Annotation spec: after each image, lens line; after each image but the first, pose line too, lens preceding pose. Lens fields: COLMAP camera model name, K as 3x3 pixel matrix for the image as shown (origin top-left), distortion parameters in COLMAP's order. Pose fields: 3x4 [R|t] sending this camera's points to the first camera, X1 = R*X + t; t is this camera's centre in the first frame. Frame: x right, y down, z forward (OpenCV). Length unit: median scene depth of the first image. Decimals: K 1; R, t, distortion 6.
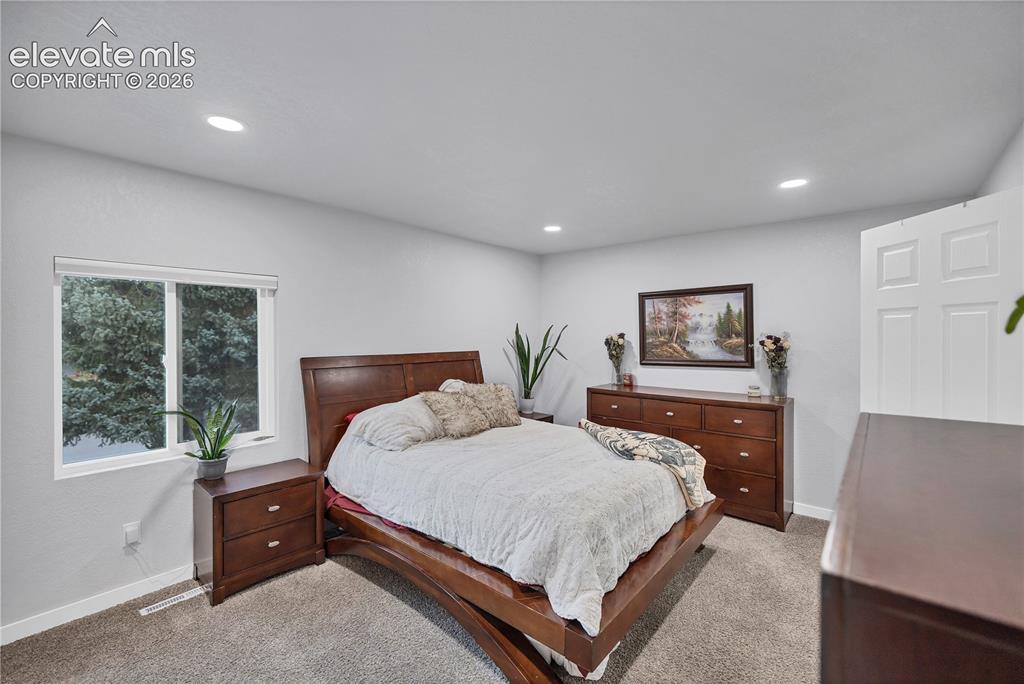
lens RADIAL K [[431.2, 0, 509.8], [0, 431.2, 335.7], [0, 0, 1]] dist [0.001446, -0.000319]
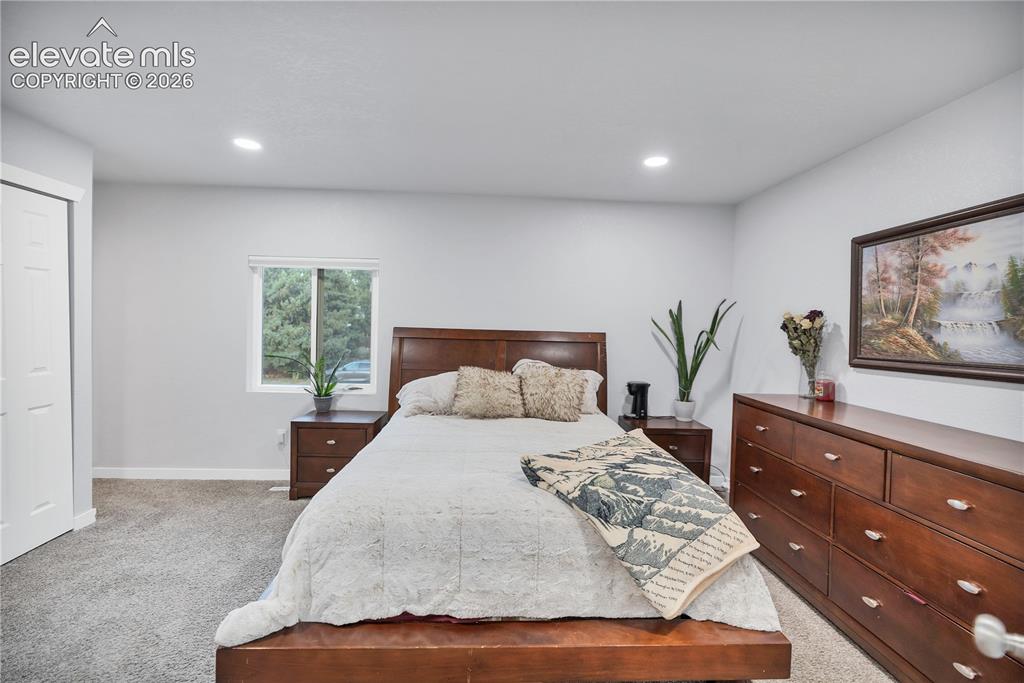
lens RADIAL K [[431.2, 0, 509.8], [0, 431.2, 335.2], [0, 0, 1]] dist [0.001446, -0.000319]
pose [[0.686144, 0.034459, -0.726649, 0.427087], [-0.027208, 0.999394, 0.021701, 0.028261], [0.726957, 0.004881, 0.686666, 0.309421]]
